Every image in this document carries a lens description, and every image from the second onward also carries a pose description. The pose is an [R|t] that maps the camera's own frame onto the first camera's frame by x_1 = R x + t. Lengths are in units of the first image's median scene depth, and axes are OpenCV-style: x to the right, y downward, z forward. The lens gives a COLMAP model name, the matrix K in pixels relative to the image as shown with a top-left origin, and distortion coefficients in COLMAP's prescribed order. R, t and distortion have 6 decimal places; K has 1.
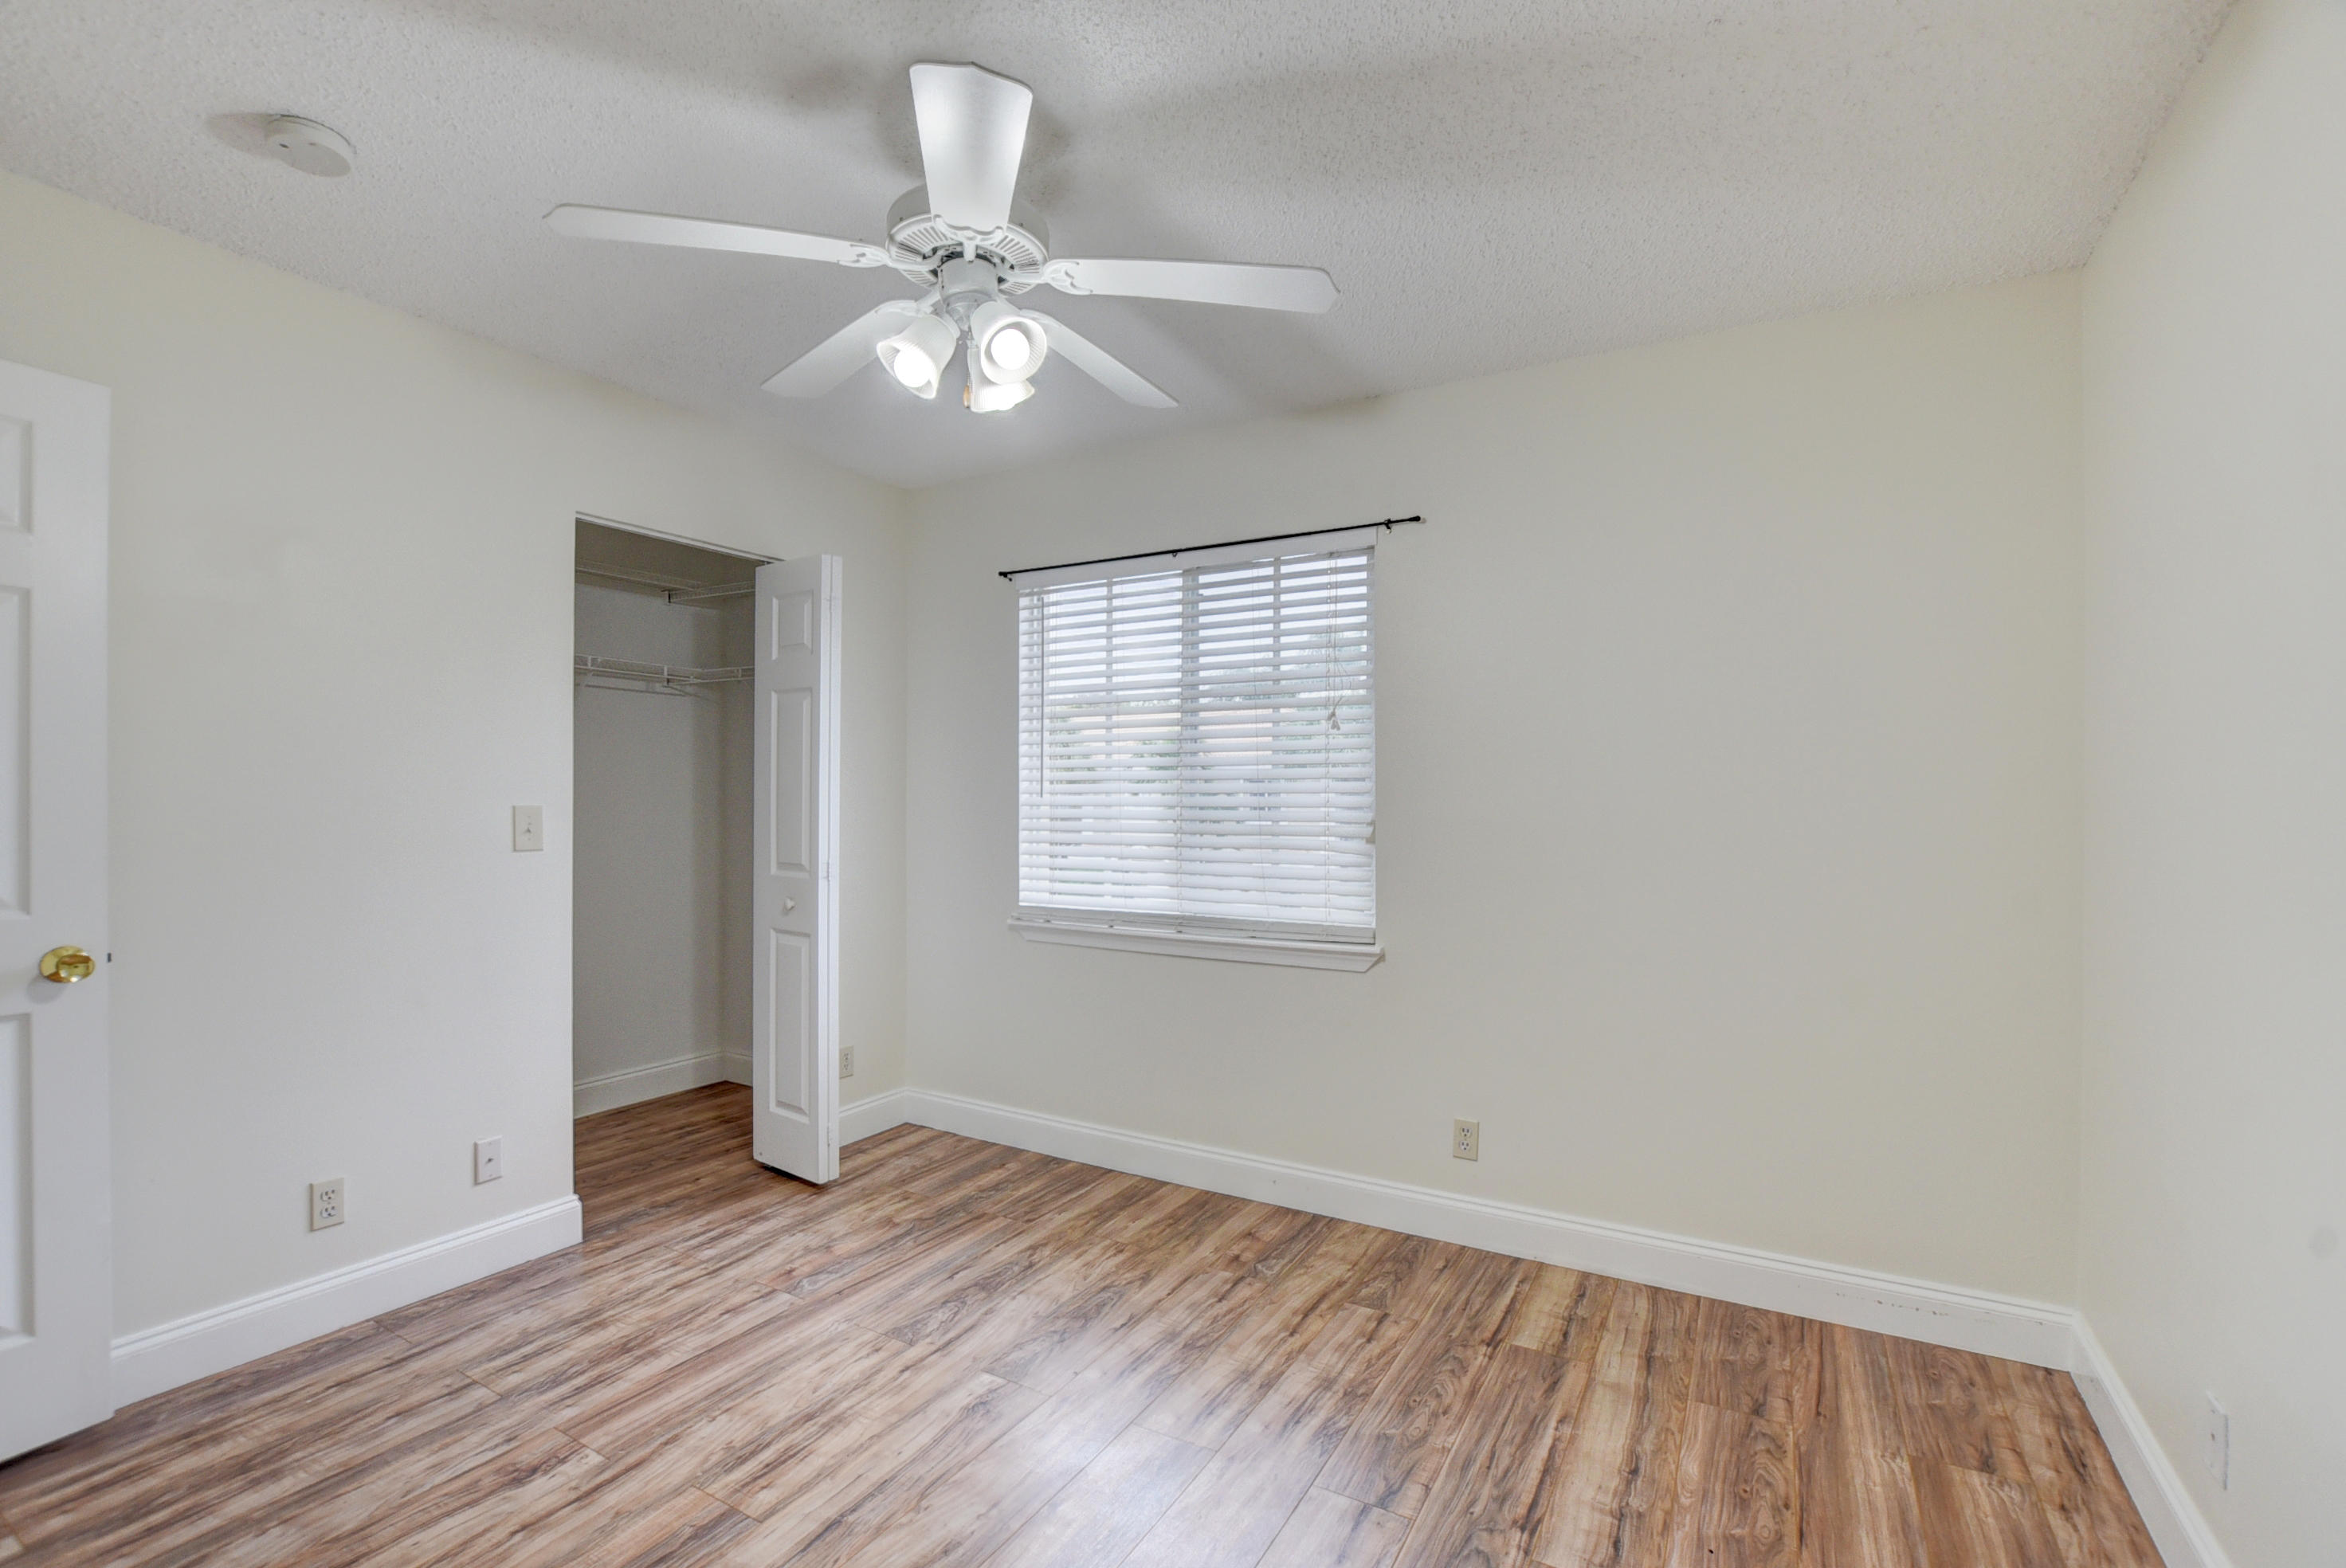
lens RADIAL K [[1032.6, 0, 1169.5], [0, 1032.6, 800.1], [0, 0, 1]] dist [-0.029037, 0.001414]
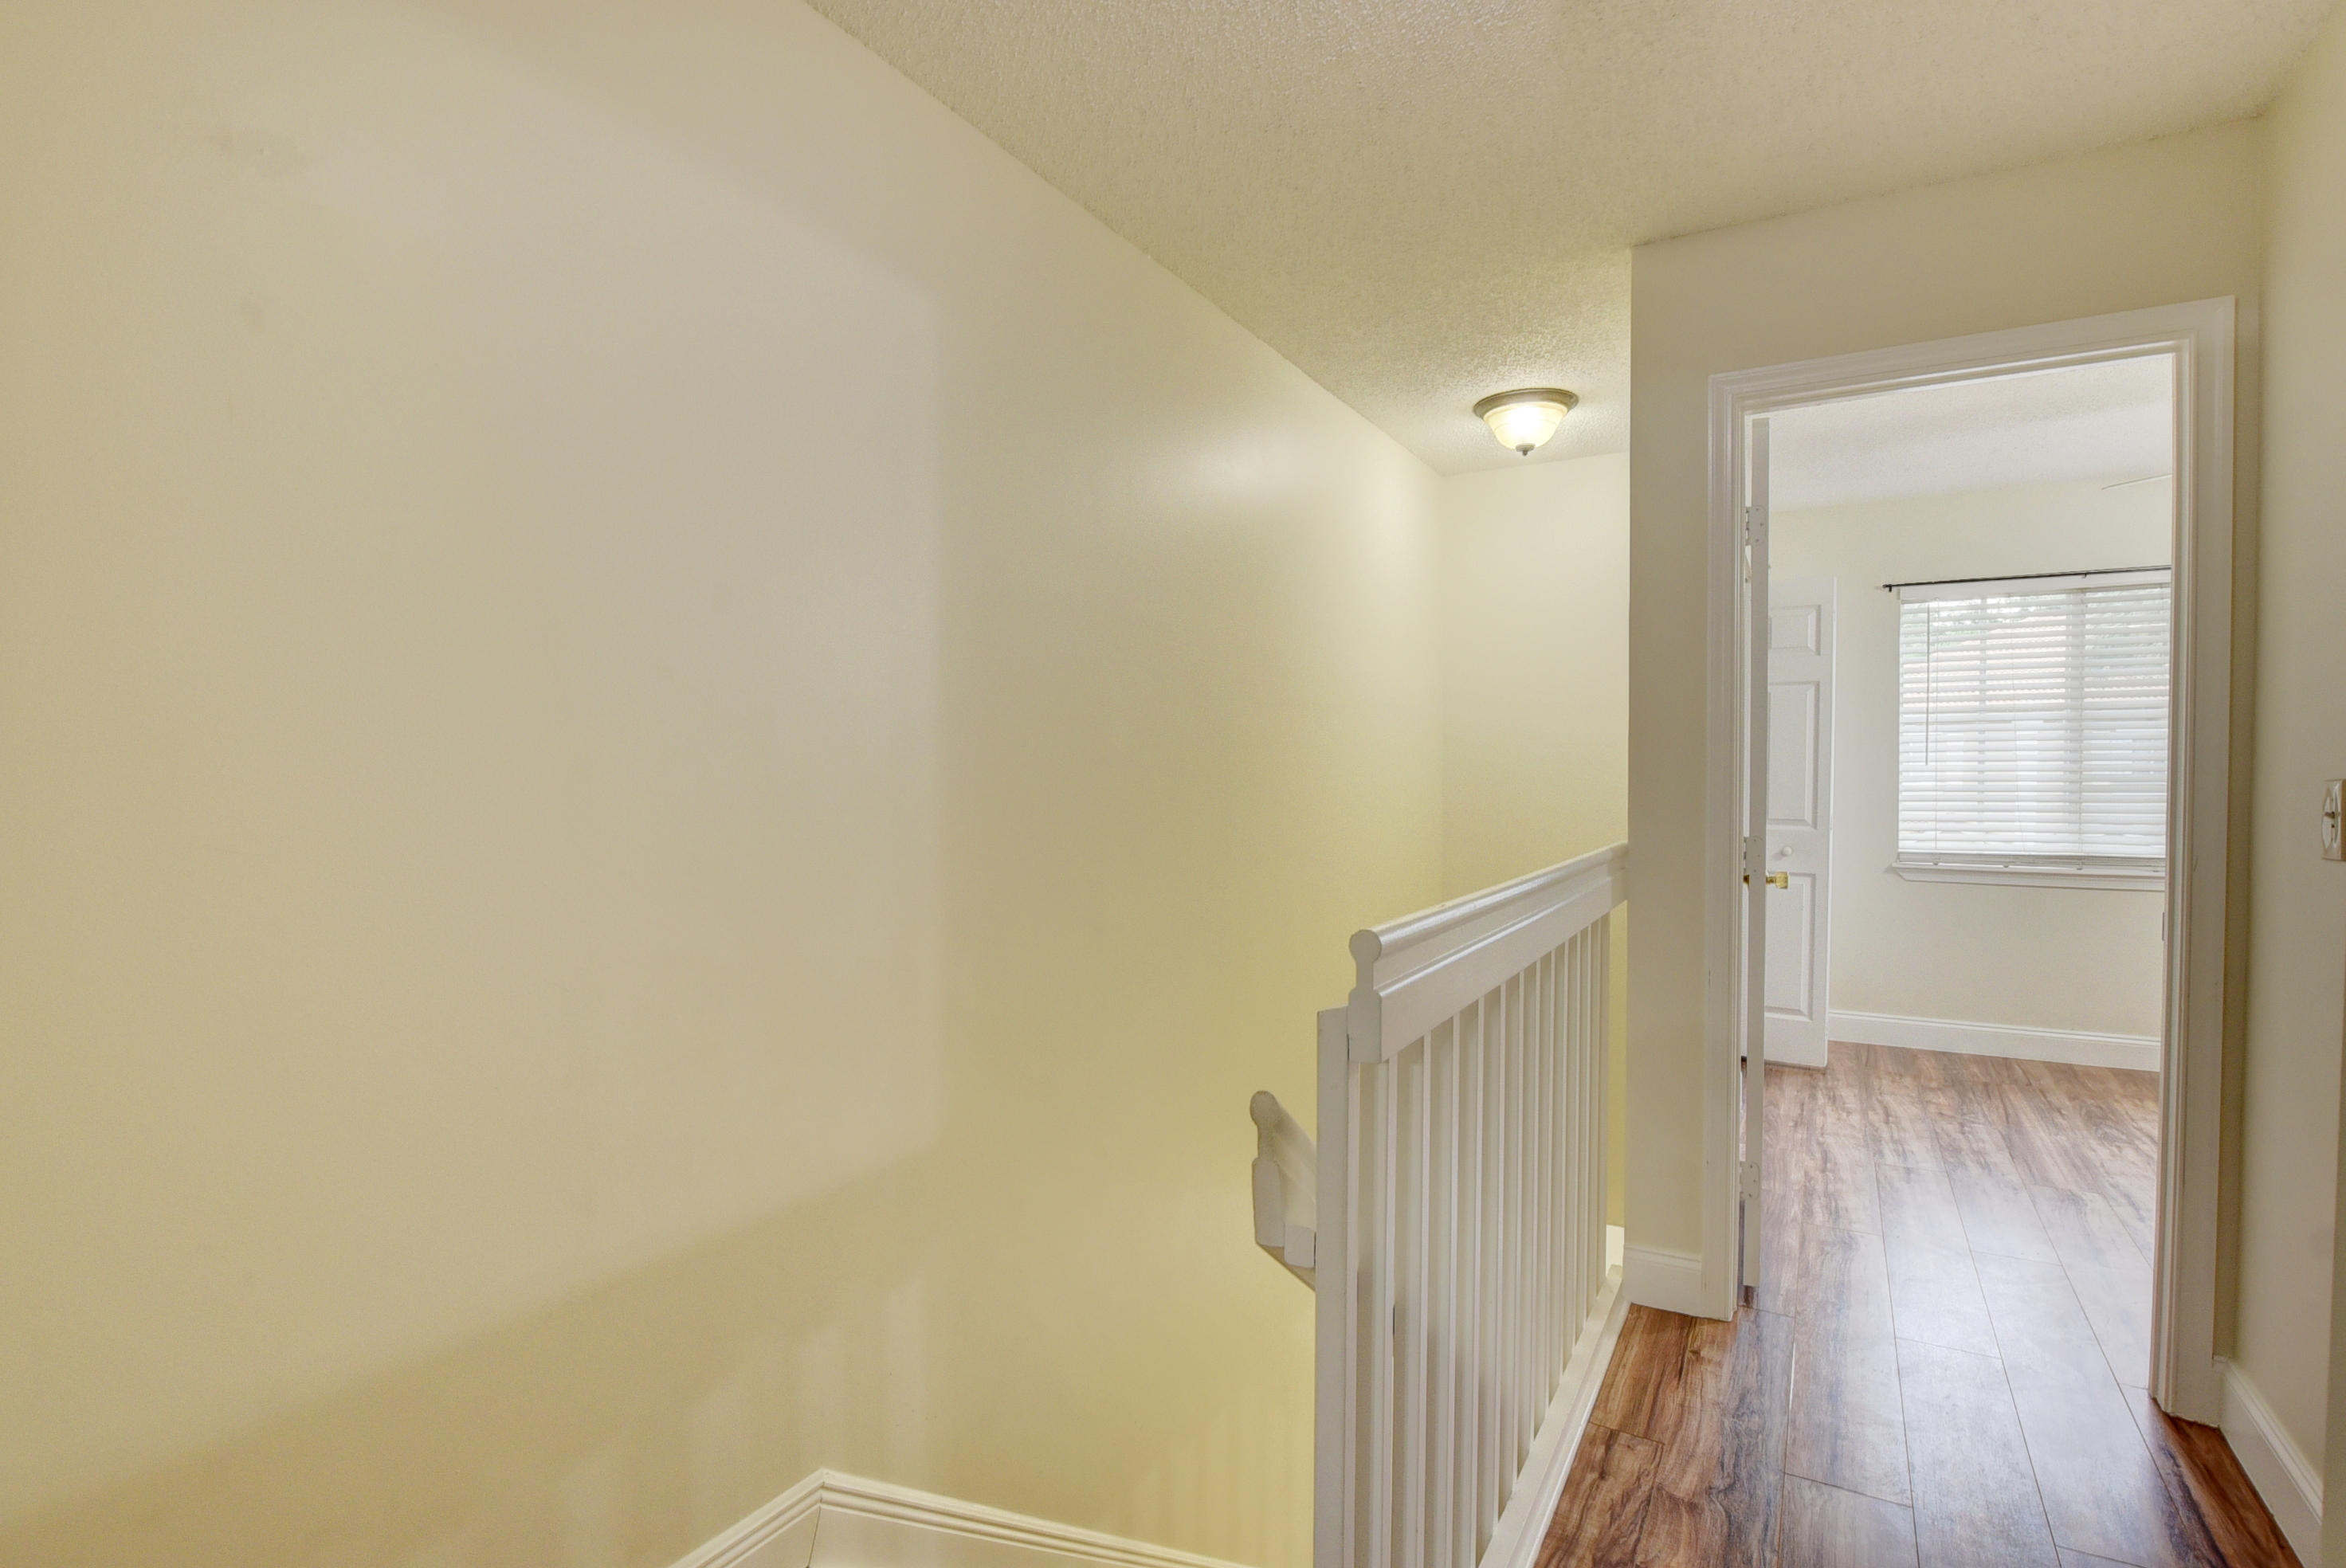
lens RADIAL K [[1161.0, 0, 1147.6], [0, 1161.0, 782.9], [0, 0, 1]] dist [-0.021059, 0.000247]
pose [[0.999910, -0.009335, -0.009613, -1.344774], [0.009548, 0.999706, 0.022284, -0.026469], [0.009402, -0.022374, 0.999705, -0.514972]]
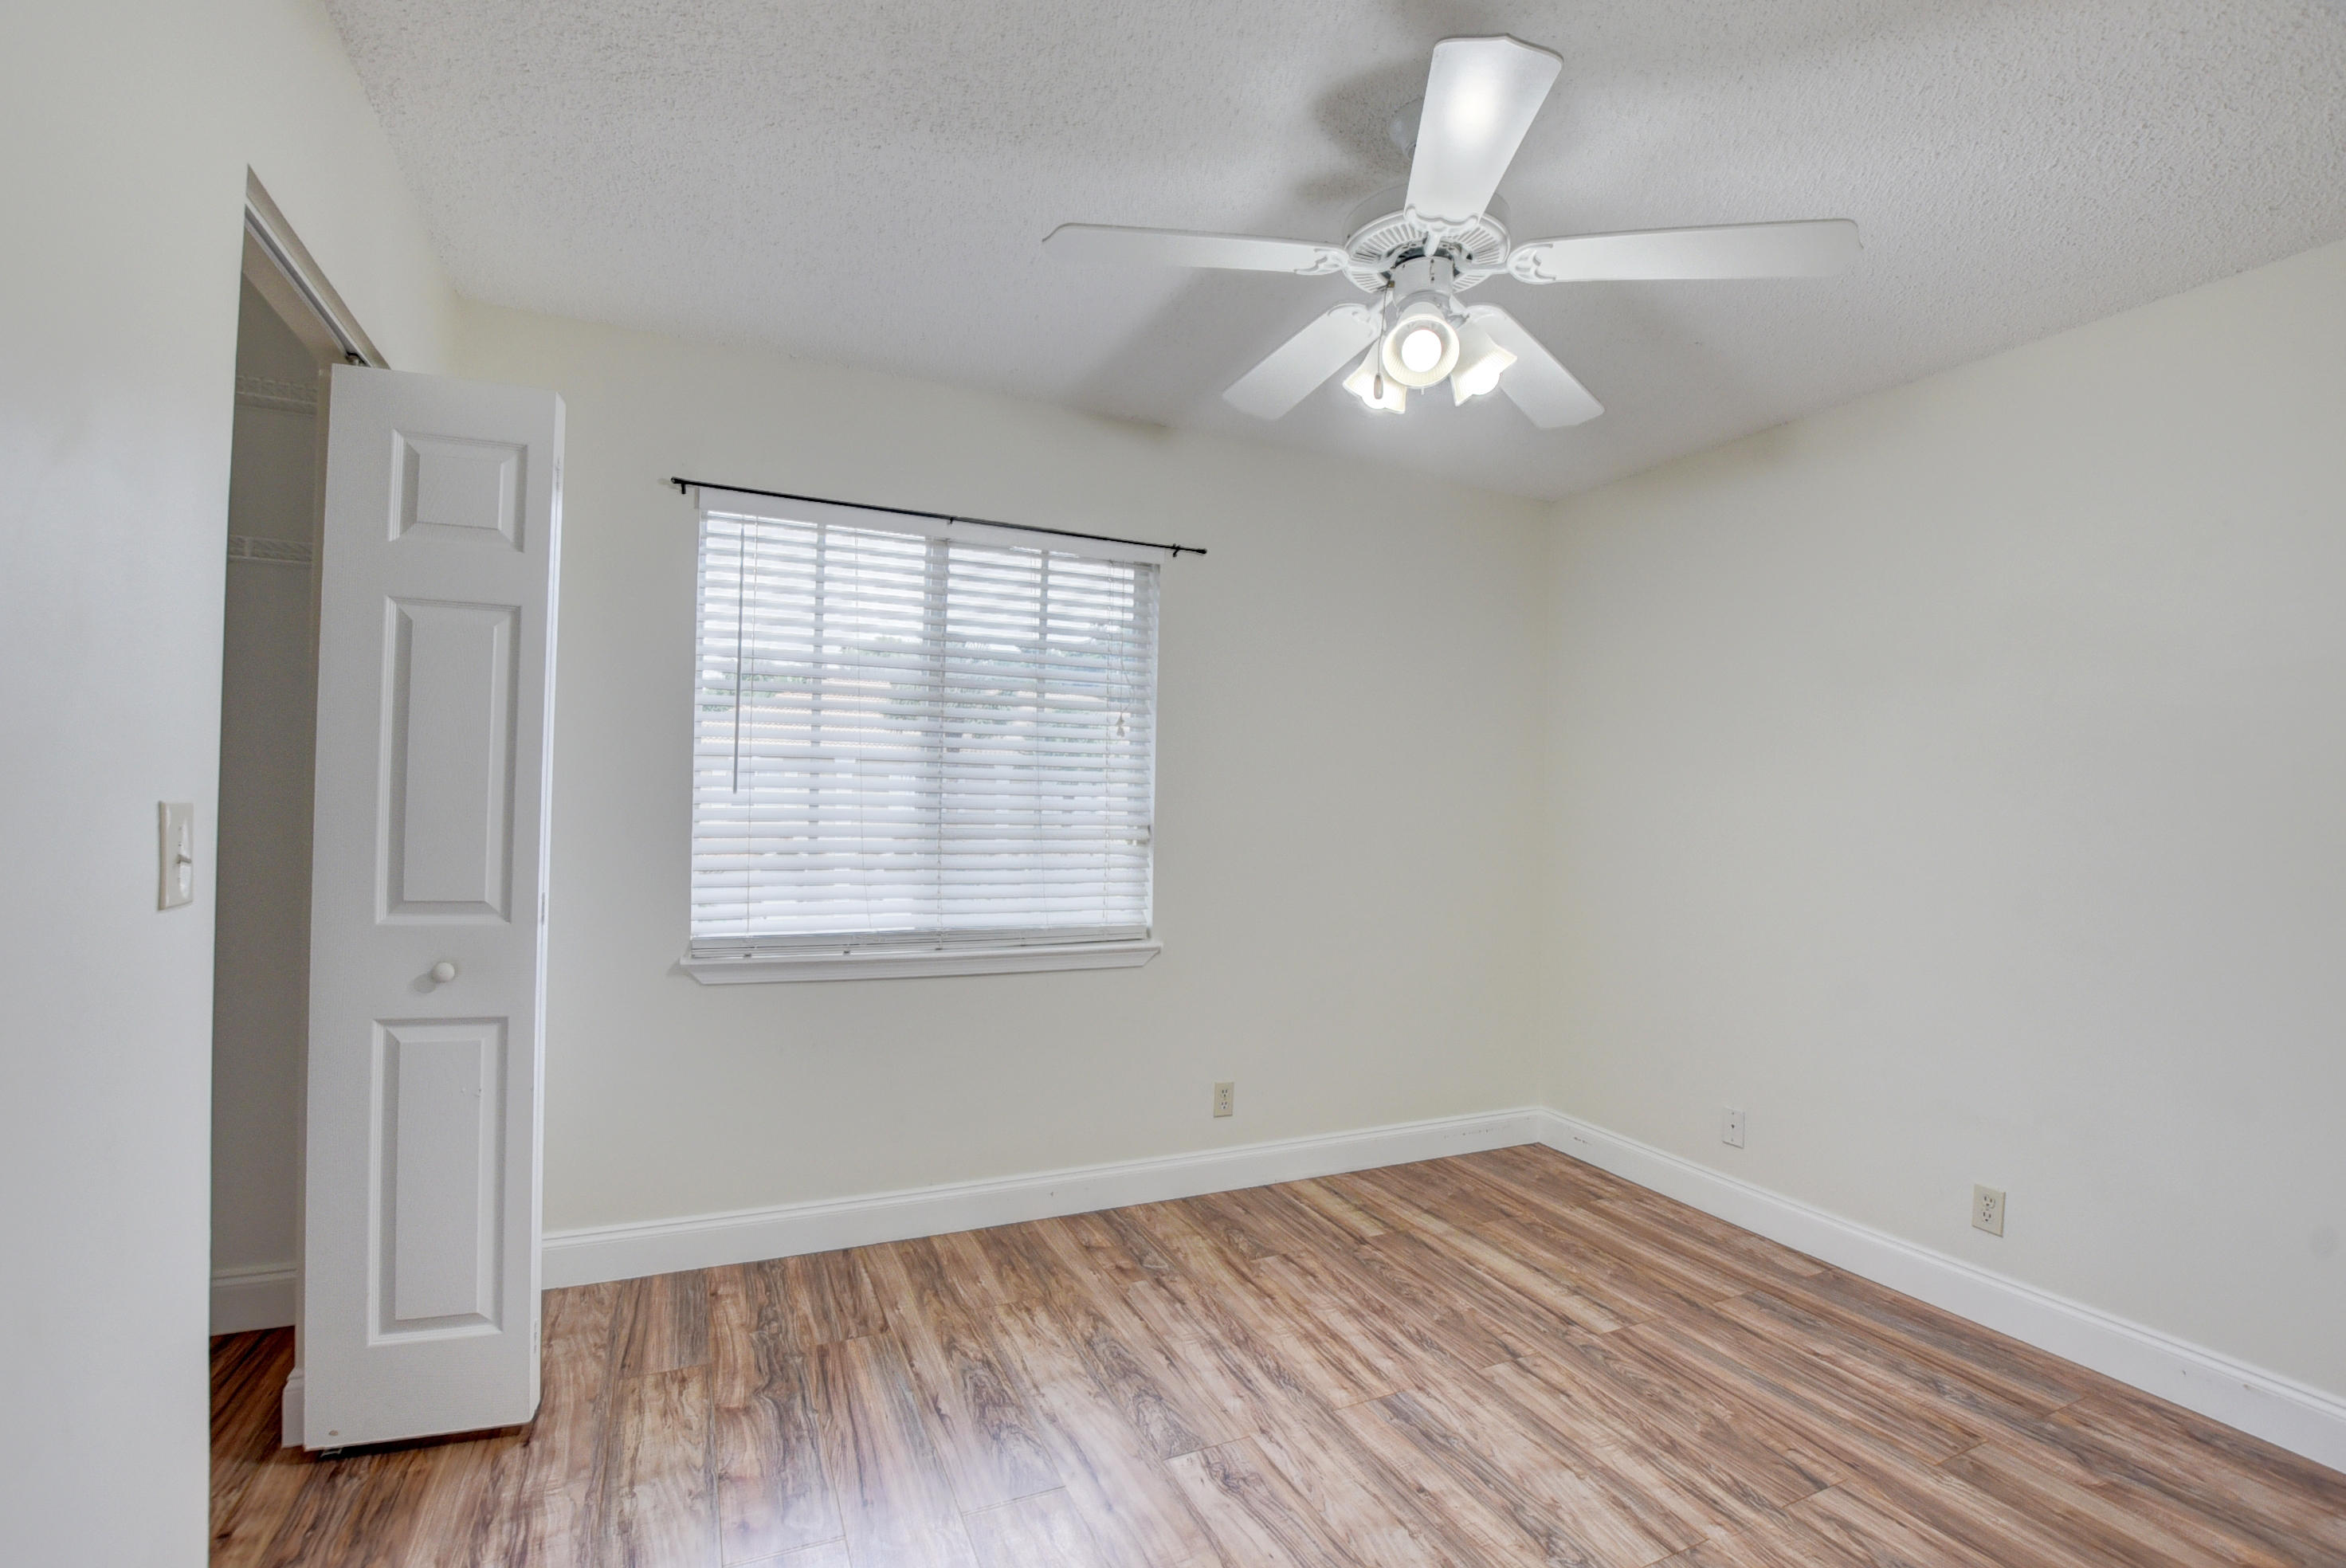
lens RADIAL K [[1020.6, 0, 1170.0], [0, 1020.6, 811.3], [0, 0, 1]] dist [-0.027824, 0.001651]
pose [[0.576878, 0.005120, 0.816815, -0.694933], [-0.017278, 0.999833, 0.005935, 0.000762], [-0.816648, -0.017537, 0.576870, 0.401143]]
